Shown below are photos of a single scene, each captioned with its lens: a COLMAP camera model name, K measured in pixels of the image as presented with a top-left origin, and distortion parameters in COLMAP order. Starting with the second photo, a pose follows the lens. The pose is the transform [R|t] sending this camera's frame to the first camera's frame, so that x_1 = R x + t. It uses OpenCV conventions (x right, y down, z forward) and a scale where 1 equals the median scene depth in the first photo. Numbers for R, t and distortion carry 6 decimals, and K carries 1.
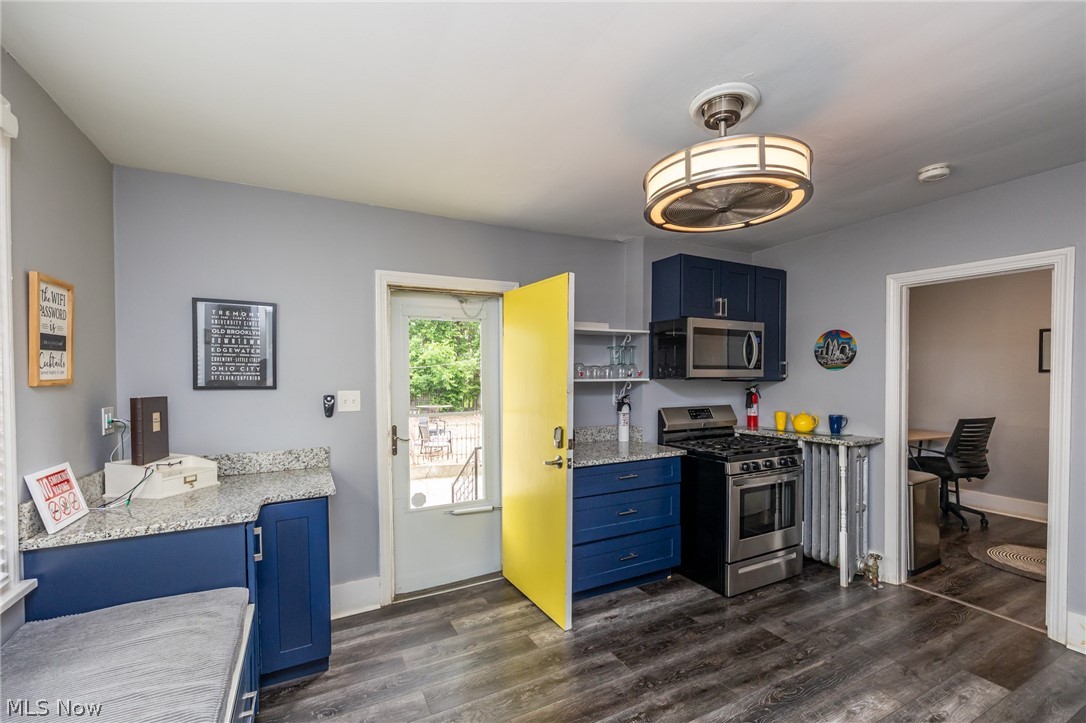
lens RADIAL K [[467.8, 0, 546.7], [0, 467.8, 378.7], [0, 0, 1]] dist [-0.000307, -0.000311]
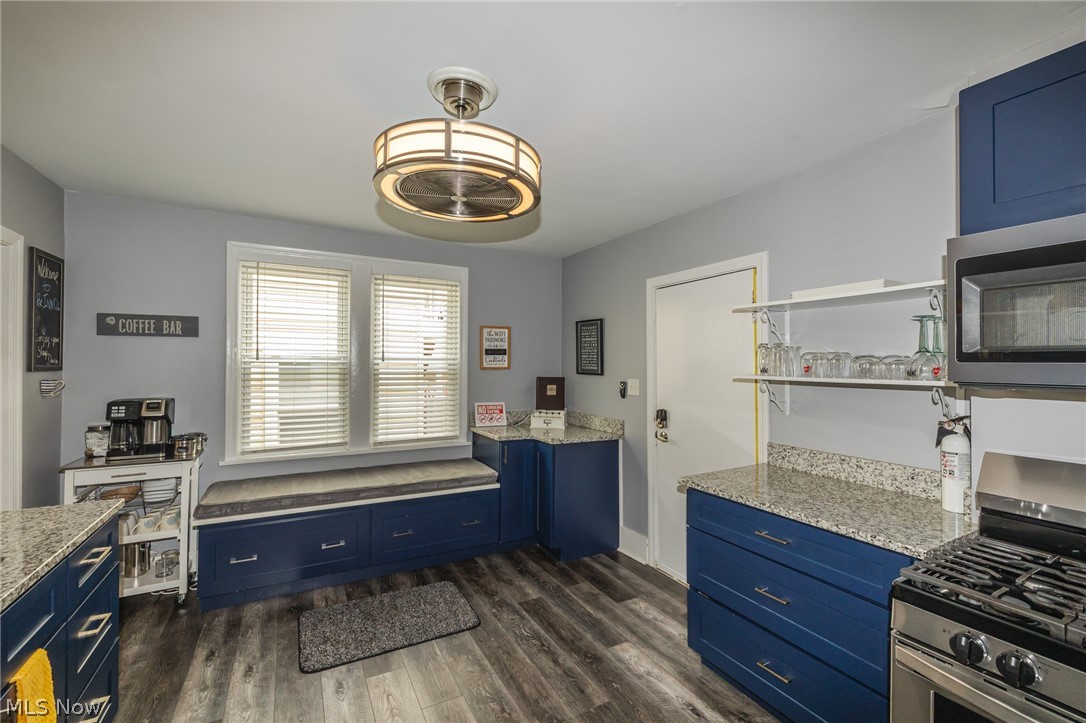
lens RADIAL K [[457.9, 0, 543.0], [0, 457.9, 361.5], [0, 0, 1]] dist [0.001626, 0.000162]
pose [[0.012713, -0.004510, -0.999909, 0.930444], [-0.017051, 0.999843, -0.004726, -0.013838], [0.999774, 0.017109, 0.012634, 0.838717]]
